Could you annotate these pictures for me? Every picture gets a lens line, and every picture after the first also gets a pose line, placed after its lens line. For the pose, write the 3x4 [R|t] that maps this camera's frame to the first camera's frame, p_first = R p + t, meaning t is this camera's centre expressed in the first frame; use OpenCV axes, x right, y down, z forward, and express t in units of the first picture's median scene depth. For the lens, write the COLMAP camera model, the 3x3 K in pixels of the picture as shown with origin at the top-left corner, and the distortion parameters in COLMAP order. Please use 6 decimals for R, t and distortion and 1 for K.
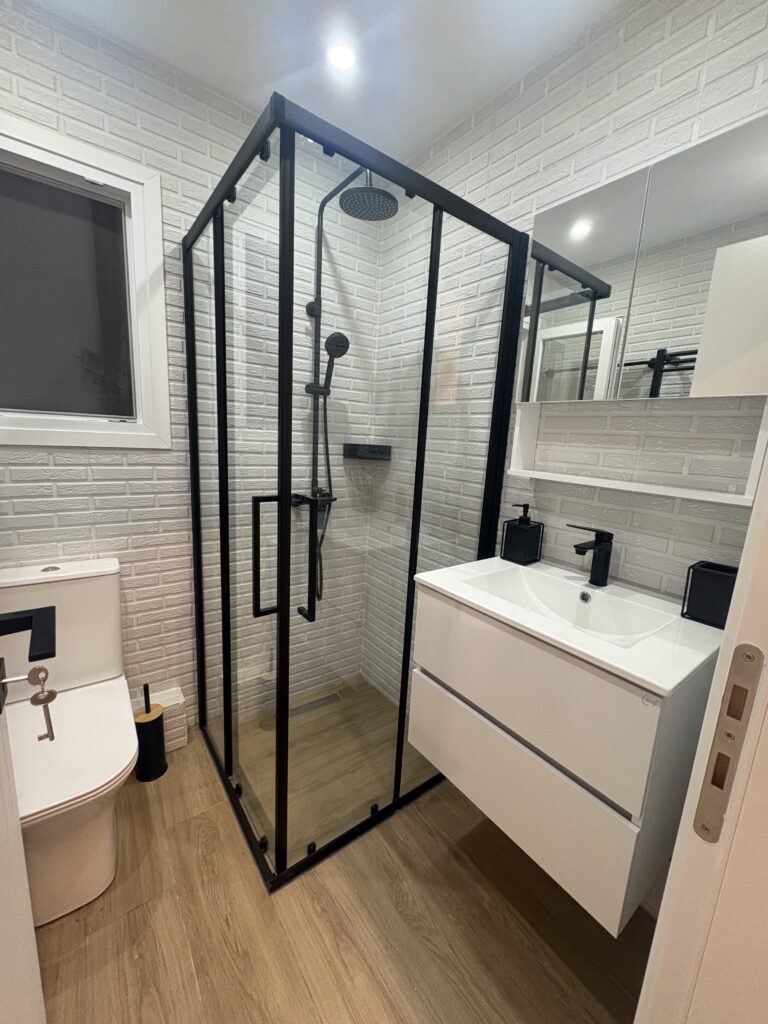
lens RADIAL K [[407.5, 0, 385.1], [0, 407.5, 512.3], [0, 0, 1]] dist [-0.000011, -0.000269]
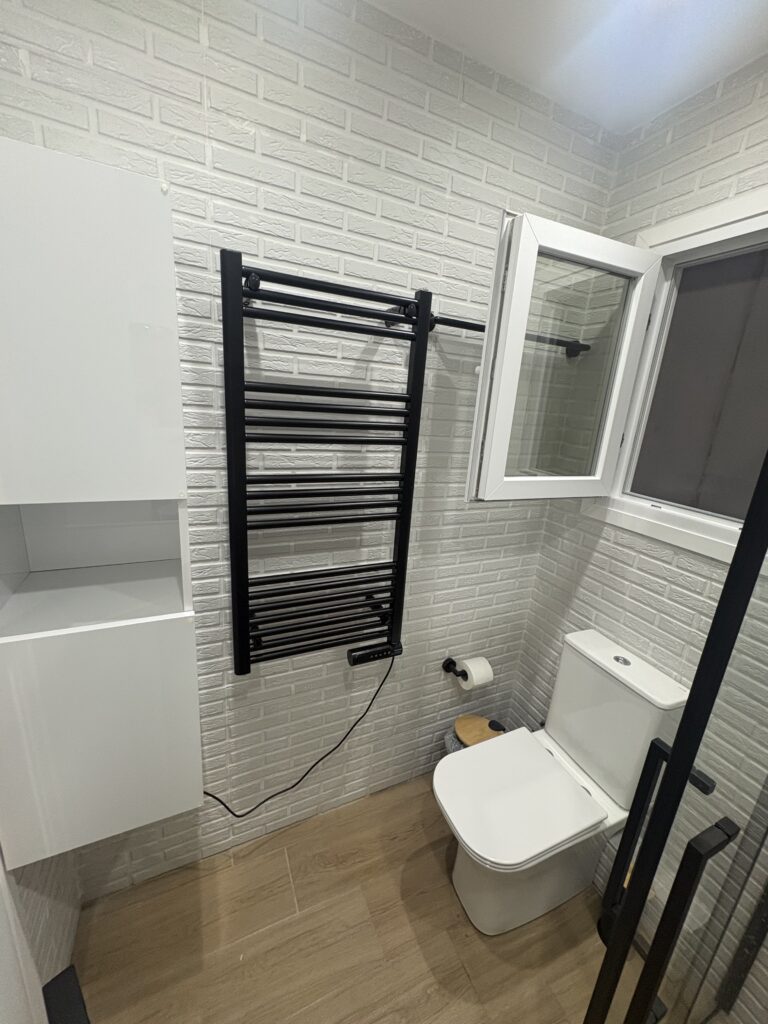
lens RADIAL K [[407.5, 0, 386.4], [0, 407.5, 512.9], [0, 0, 1]] dist [-0.000011, -0.000269]
pose [[-0.208762, 0.189939, -0.959344, 0.172154], [-0.269482, 0.931809, 0.243129, -0.270652], [0.940105, 0.309282, -0.143341, 0.478712]]
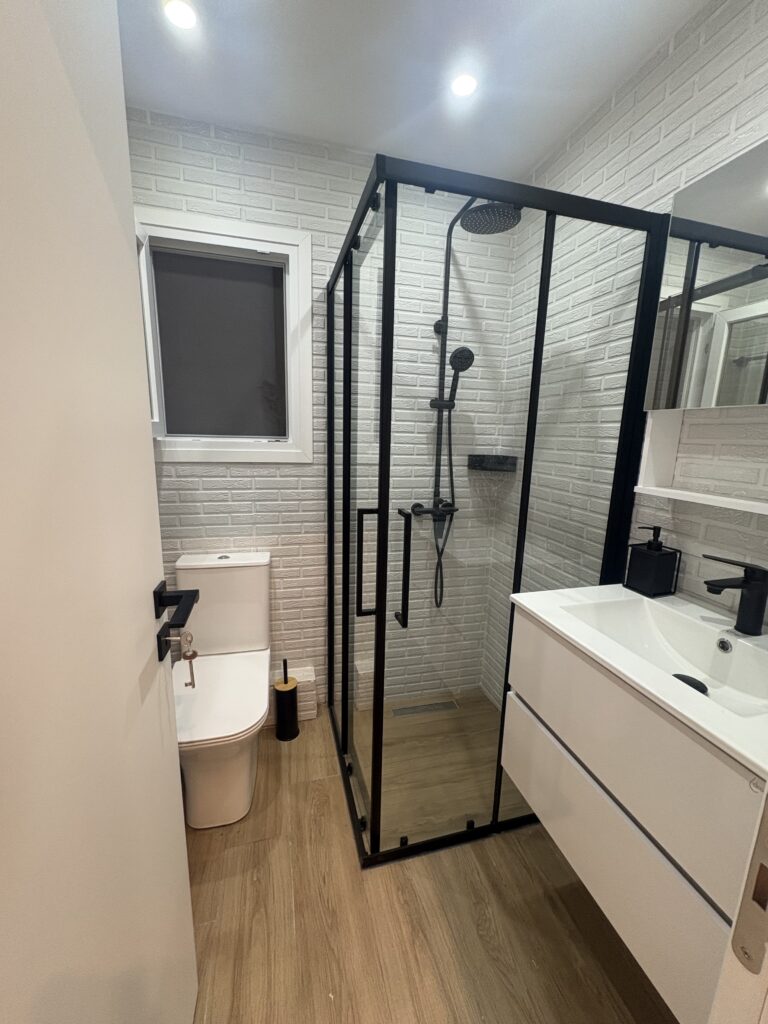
lens RADIAL K [[407.5, 0, 385.0], [0, 407.5, 512.1], [0, 0, 1]] dist [-0.000011, -0.000269]
pose [[0.928252, 0.039782, -0.369818, 0.121941], [-0.043550, 0.999050, -0.001842, -0.023285], [0.369393, 0.017815, 0.929102, -0.014059]]
